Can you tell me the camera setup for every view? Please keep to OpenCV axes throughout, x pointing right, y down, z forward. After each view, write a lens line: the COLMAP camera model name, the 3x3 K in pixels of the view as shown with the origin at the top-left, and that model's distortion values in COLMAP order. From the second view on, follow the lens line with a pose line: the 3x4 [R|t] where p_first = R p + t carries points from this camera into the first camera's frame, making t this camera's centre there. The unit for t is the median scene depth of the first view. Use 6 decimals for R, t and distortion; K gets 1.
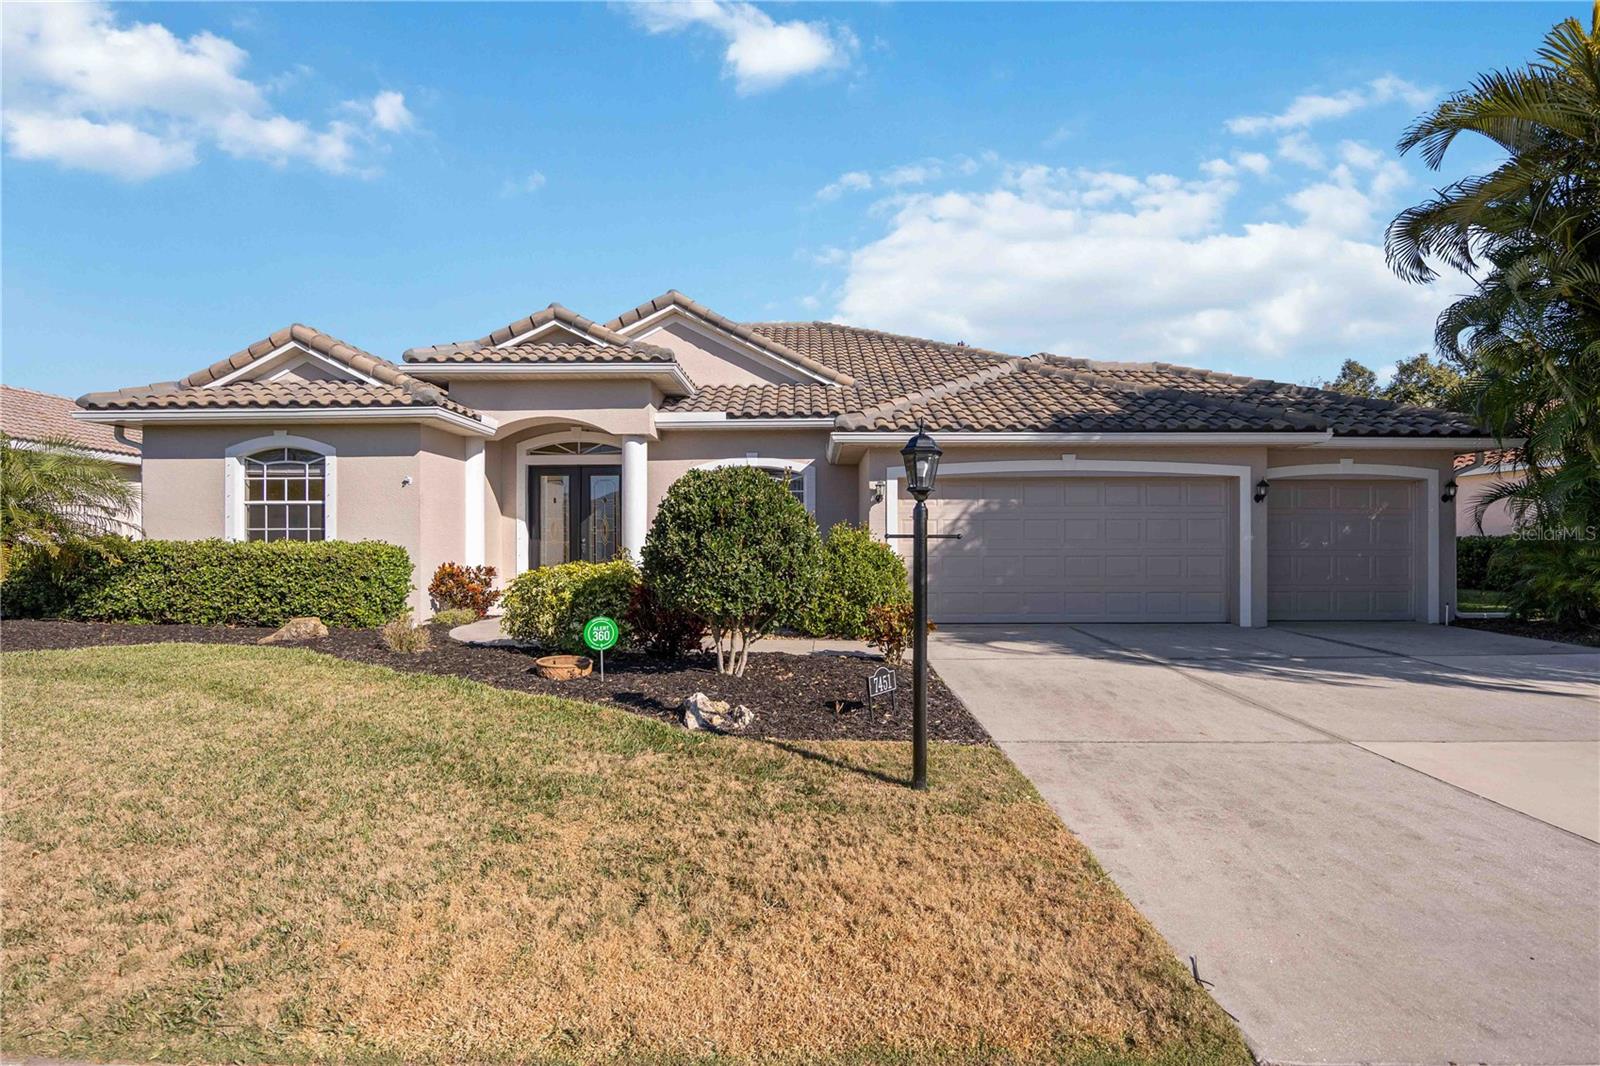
lens RADIAL K [[754.3, 0, 800.4], [0, 754.3, 537.3], [0, 0, 1]] dist [-0.012817, 0.000692]
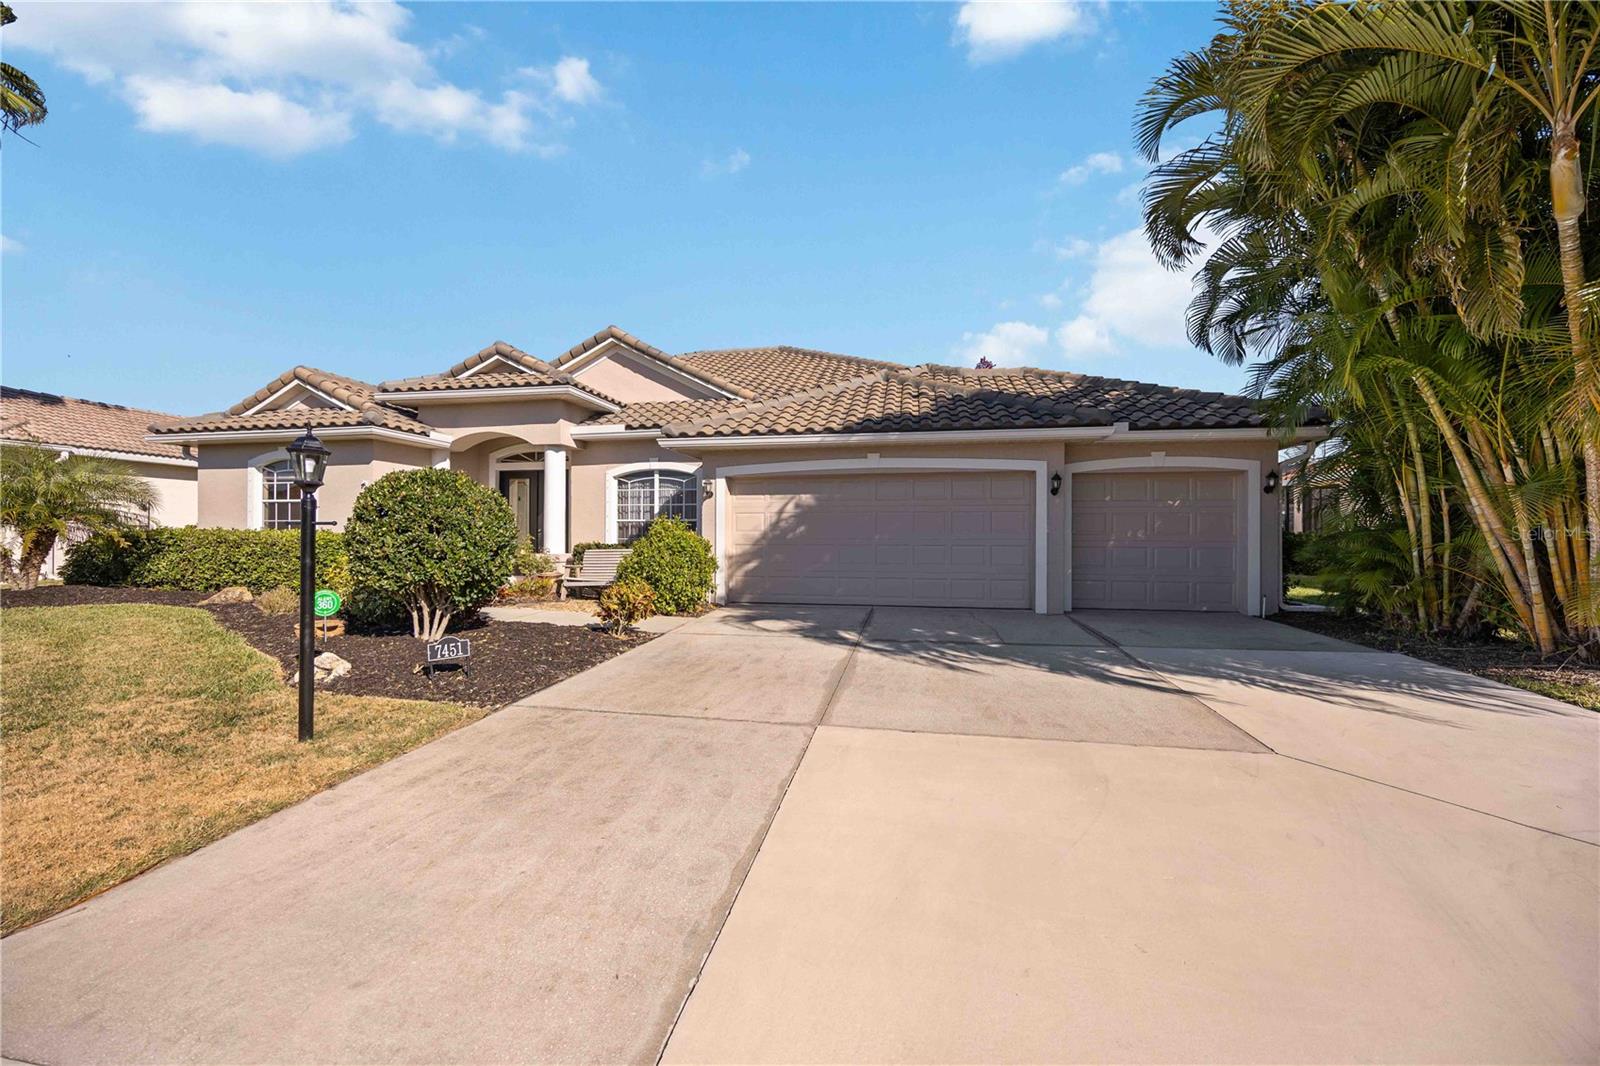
lens RADIAL K [[613.9, 0, 797.3], [0, 613.9, 530.6], [0, 0, 1]] dist [-0.006660, -0.000163]
pose [[0.984413, 0.002898, -0.175848, 0.388899], [-0.003146, 0.999994, -0.001131, 0.004802], [0.175843, 0.001667, 0.984417, 0.093215]]
